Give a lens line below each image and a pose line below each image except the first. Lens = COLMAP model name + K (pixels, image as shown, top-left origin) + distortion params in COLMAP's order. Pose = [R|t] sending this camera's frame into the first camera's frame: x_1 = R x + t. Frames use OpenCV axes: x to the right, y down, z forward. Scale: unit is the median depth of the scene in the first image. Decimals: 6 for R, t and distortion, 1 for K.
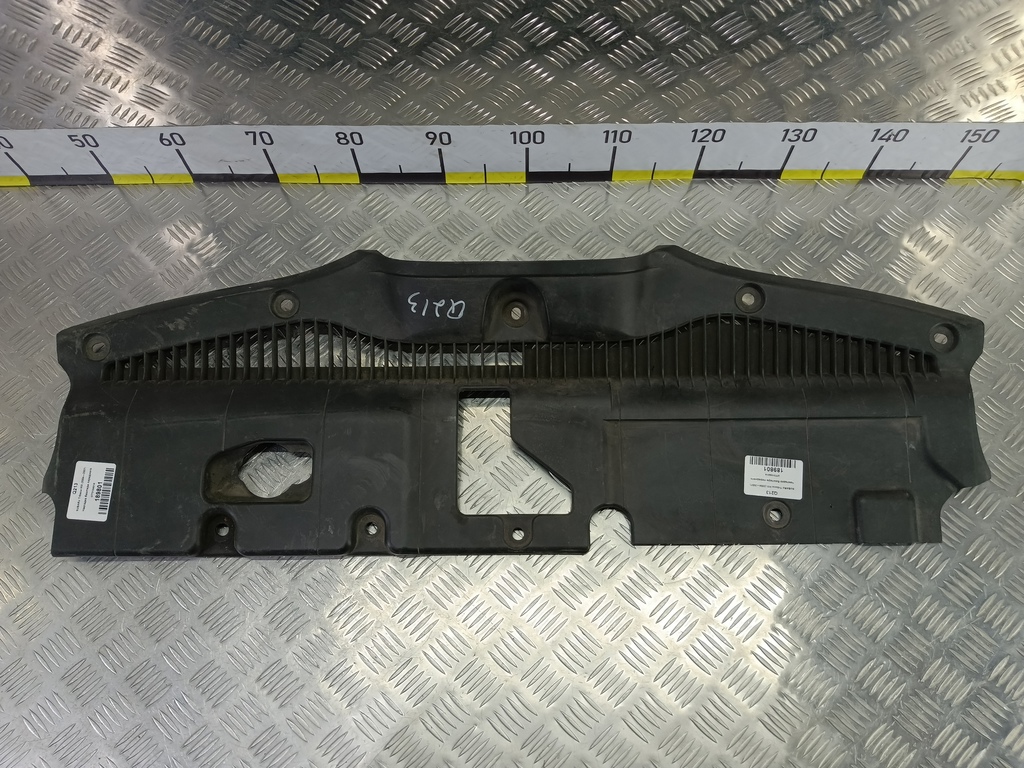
lens RADIAL K [[849.9, 0, 506.1], [0, 849.9, 420.6], [0, 0, 1]] dist [0.086300, -0.165346]
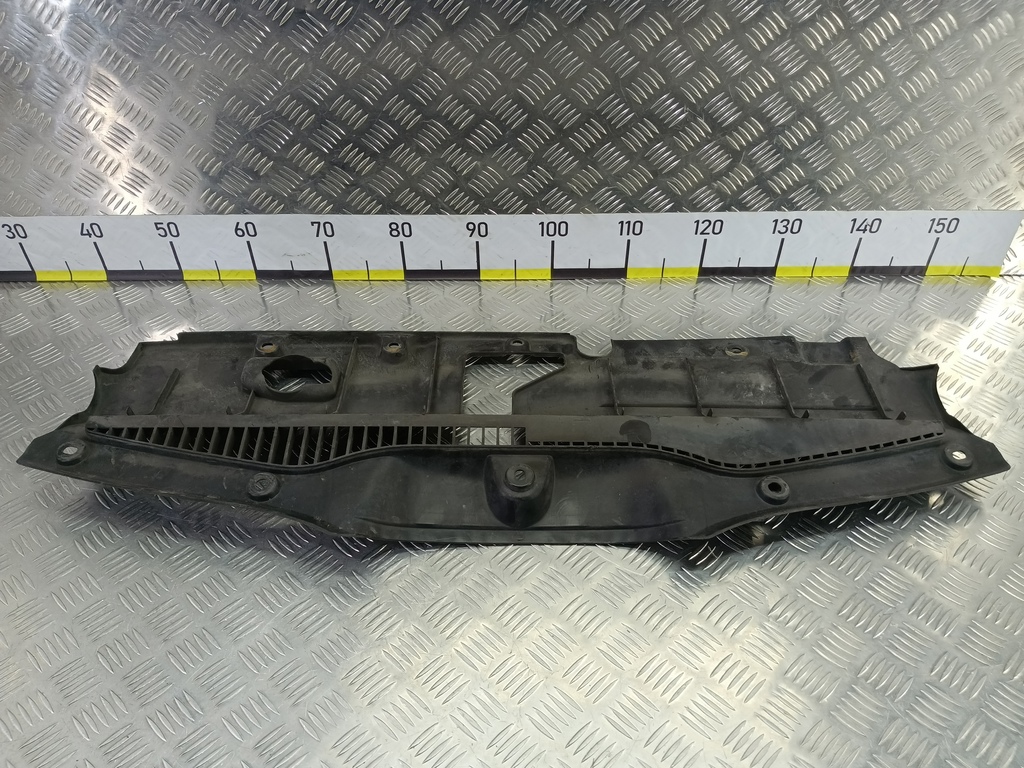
lens RADIAL K [[849.9, 0, 516.5], [0, 849.9, 359.1], [0, 0, 1]] dist [0.086300, -0.165346]
pose [[0.999945, 0.004848, 0.009275, -0.035203], [-0.000307, 0.899453, -0.437018, 0.332751], [-0.010461, 0.436991, 0.899405, 0.036578]]
